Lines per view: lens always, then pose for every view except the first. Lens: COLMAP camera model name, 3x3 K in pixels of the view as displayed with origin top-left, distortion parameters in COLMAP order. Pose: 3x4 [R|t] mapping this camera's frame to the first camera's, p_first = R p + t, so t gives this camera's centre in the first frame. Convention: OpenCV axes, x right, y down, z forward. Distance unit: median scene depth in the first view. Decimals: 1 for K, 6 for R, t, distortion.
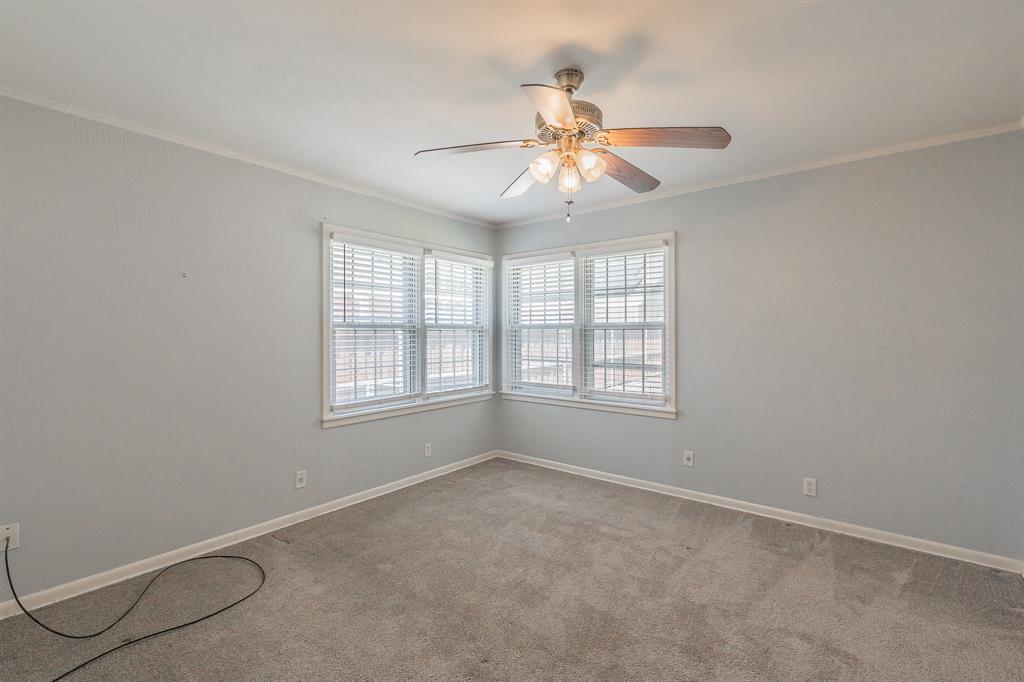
lens RADIAL K [[442.9, 0, 521.1], [0, 442.9, 336.5], [0, 0, 1]] dist [-0.001340, 0.000147]
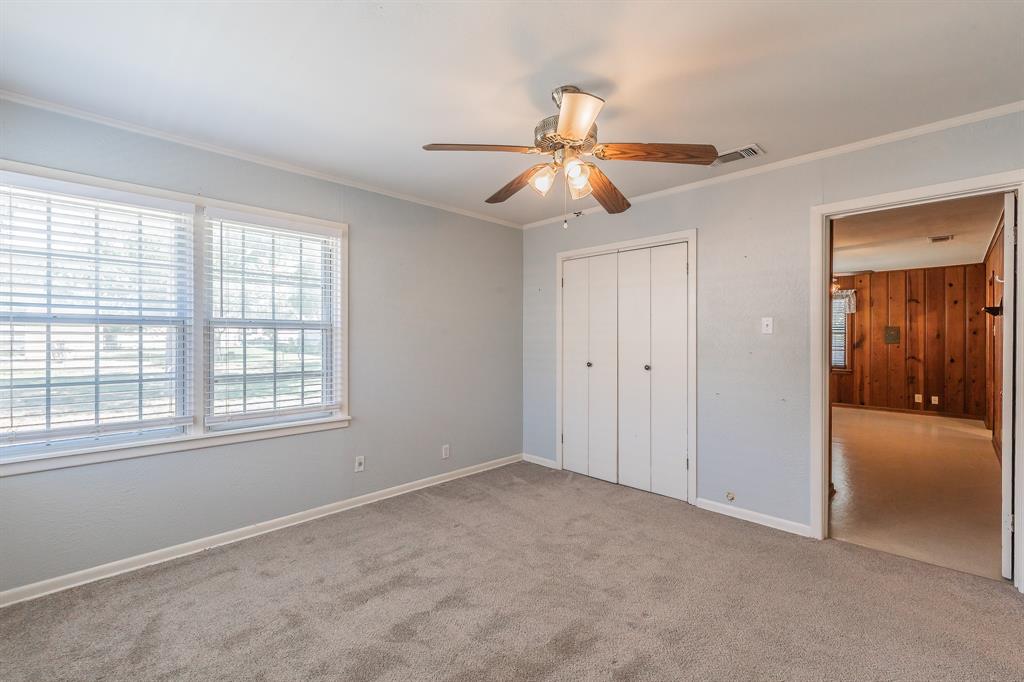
lens RADIAL K [[442.9, 0, 522.0], [0, 442.9, 340.9], [0, 0, 1]] dist [-0.001340, 0.000147]
pose [[0.104633, -0.009312, 0.994467, -0.561220], [-0.001697, 0.999953, 0.009542, -0.003114], [-0.994509, -0.002686, 0.104612, 0.561424]]
